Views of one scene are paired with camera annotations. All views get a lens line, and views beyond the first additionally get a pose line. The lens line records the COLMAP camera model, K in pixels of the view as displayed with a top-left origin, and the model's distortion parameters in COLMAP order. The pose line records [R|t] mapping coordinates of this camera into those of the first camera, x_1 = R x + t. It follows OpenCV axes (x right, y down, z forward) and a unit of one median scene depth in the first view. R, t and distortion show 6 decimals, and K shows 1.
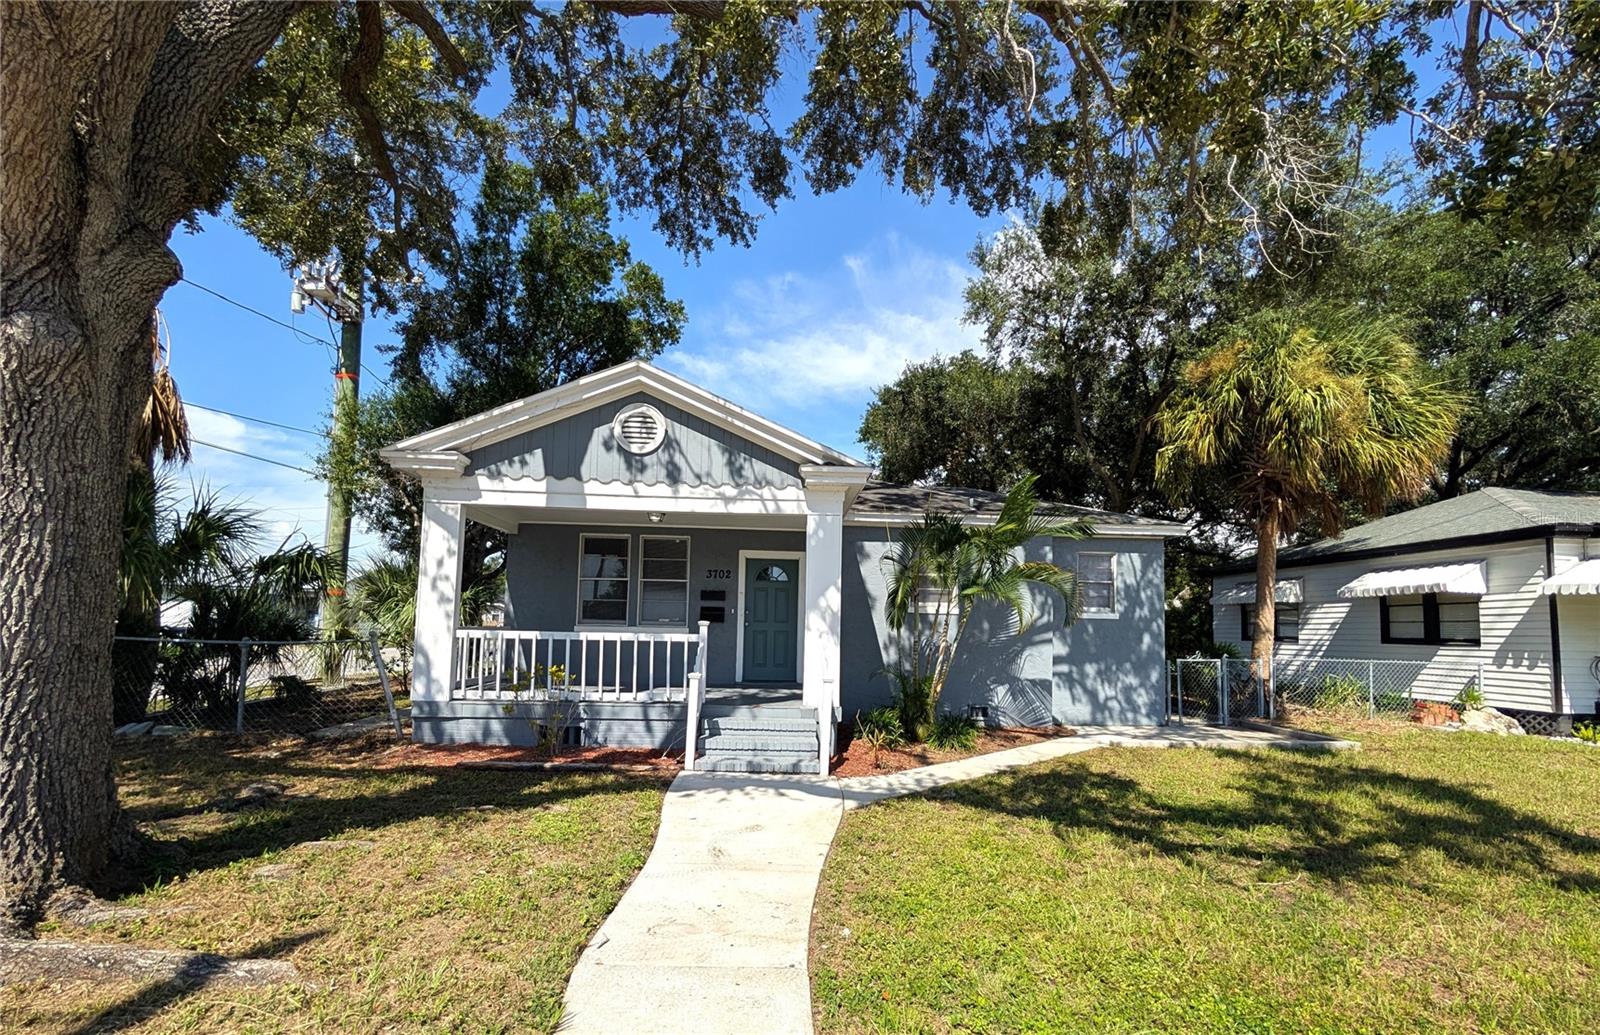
lens RADIAL K [[588.5, 0, 799.7], [0, 588.5, 590.4], [0, 0, 1]] dist [-0.001388, -0.000075]
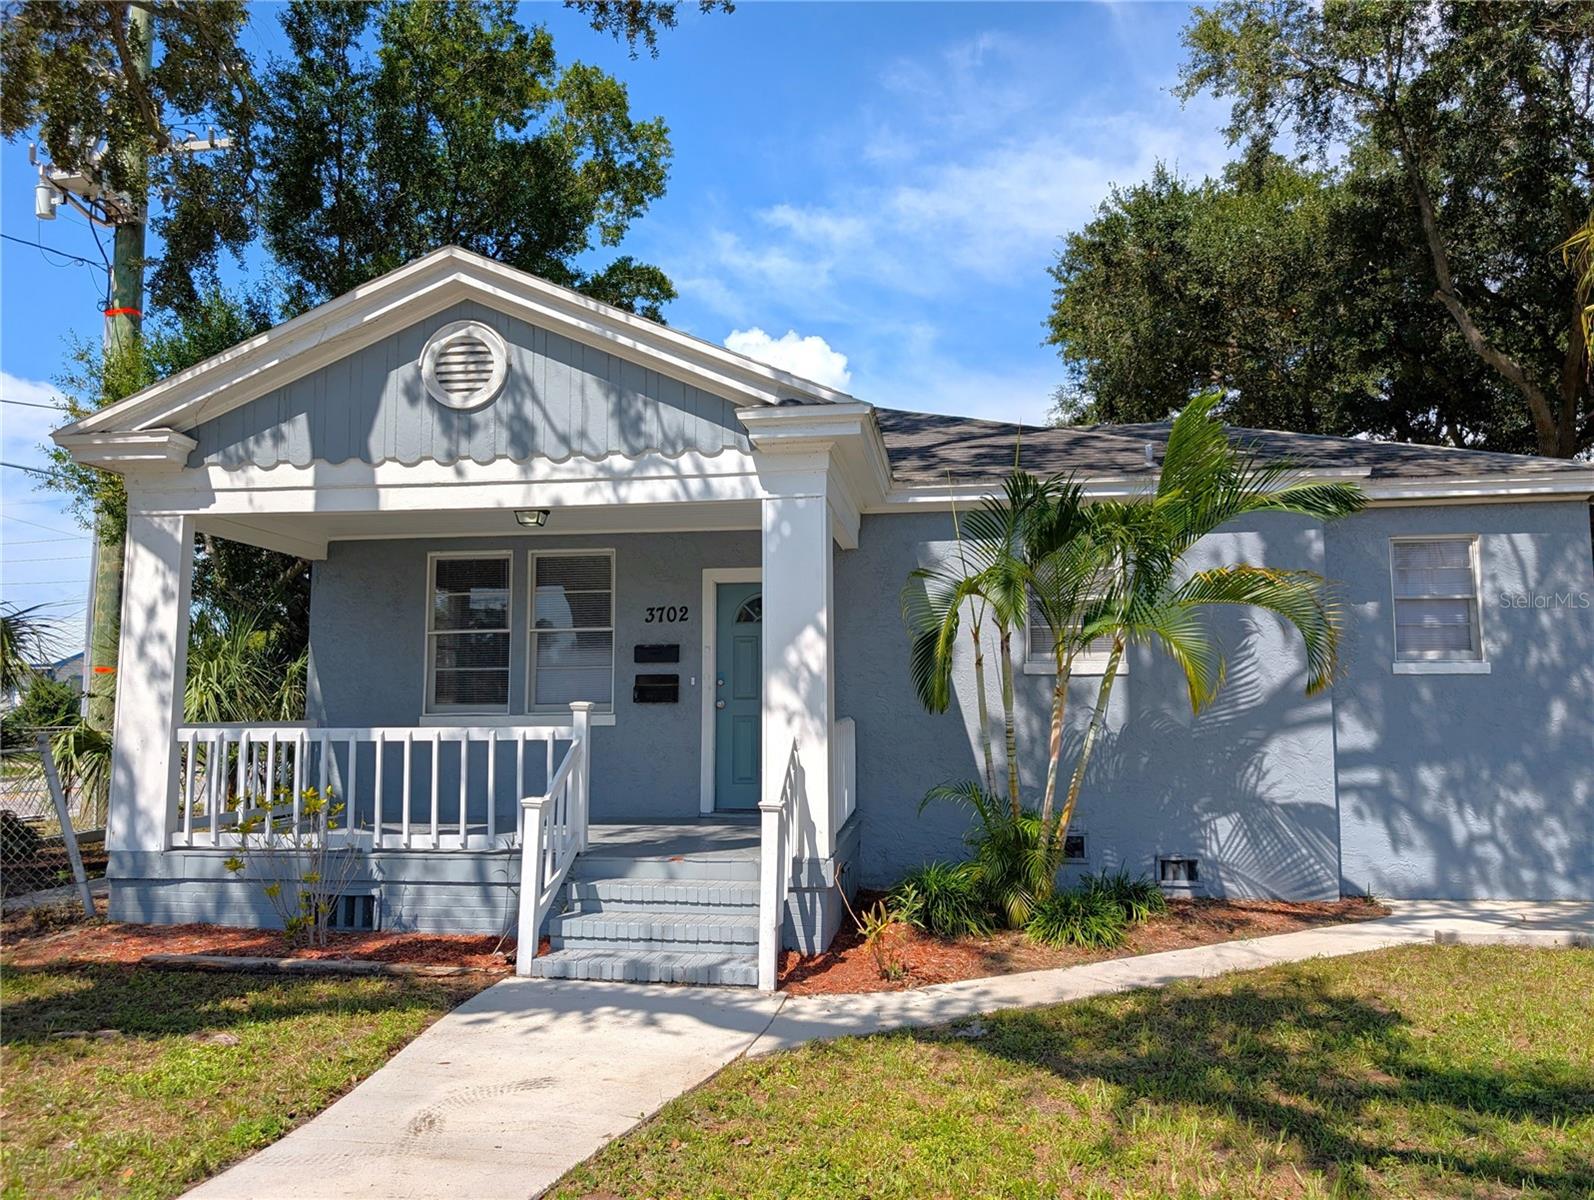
lens RADIAL K [[1116.7, 0, 797.0], [0, 1116.7, 600.0], [0, 0, 1]] dist [-0.001775, 0.000917]
pose [[0.982315, -0.045539, -0.181614, 0.225250], [0.039269, 0.998507, -0.037971, 0.004578], [0.183072, 0.030168, 0.982637, 0.011242]]
